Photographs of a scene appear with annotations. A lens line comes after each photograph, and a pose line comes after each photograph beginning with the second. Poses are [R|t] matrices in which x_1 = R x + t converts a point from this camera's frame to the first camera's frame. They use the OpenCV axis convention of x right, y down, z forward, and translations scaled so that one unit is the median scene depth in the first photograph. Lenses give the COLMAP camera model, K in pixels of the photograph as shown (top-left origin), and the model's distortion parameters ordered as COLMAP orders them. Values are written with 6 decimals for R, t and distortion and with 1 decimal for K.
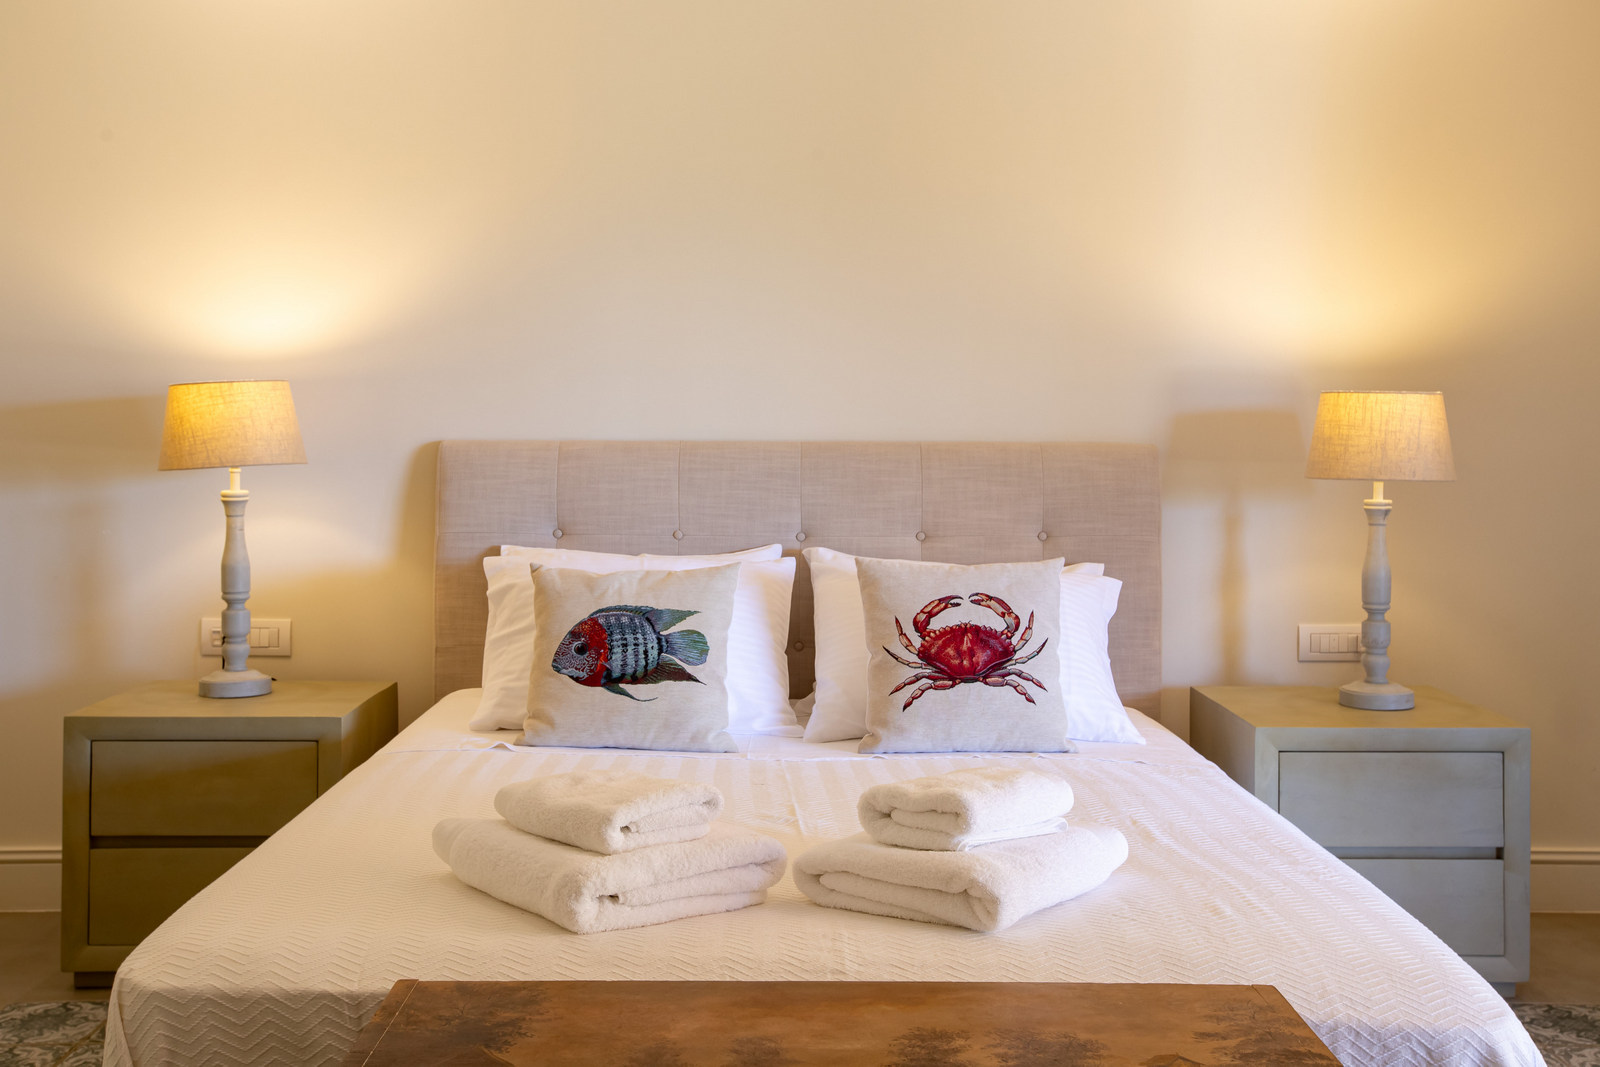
lens RADIAL K [[1663.5, 0, 799.9], [0, 1663.5, 428.9], [0, 0, 1]] dist [-0.008673, -0.002369]
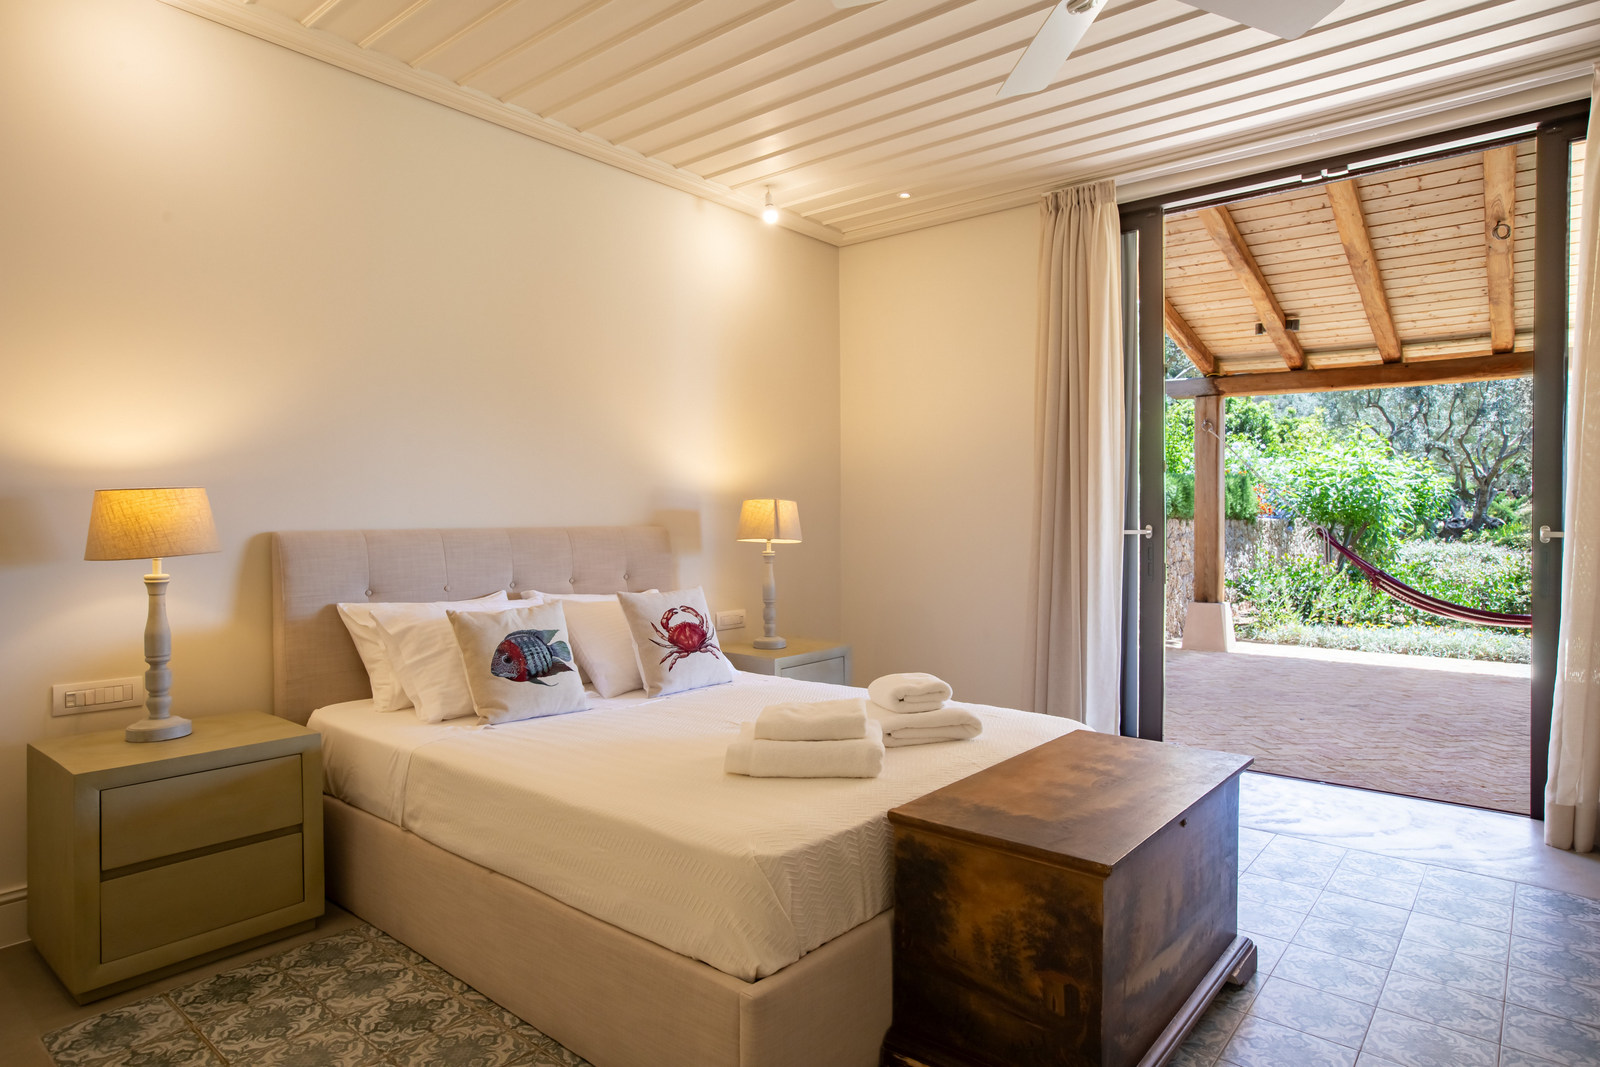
lens RADIAL K [[921.2, 0, 800.0], [0, 921.2, 533.5], [0, 0, 1]] dist [-0.015798, 0.000159]
pose [[0.666312, -0.020840, 0.745382, -0.584899], [0.009092, 0.999762, 0.019825, -0.003145], [-0.745618, -0.006433, 0.666343, 0.202733]]
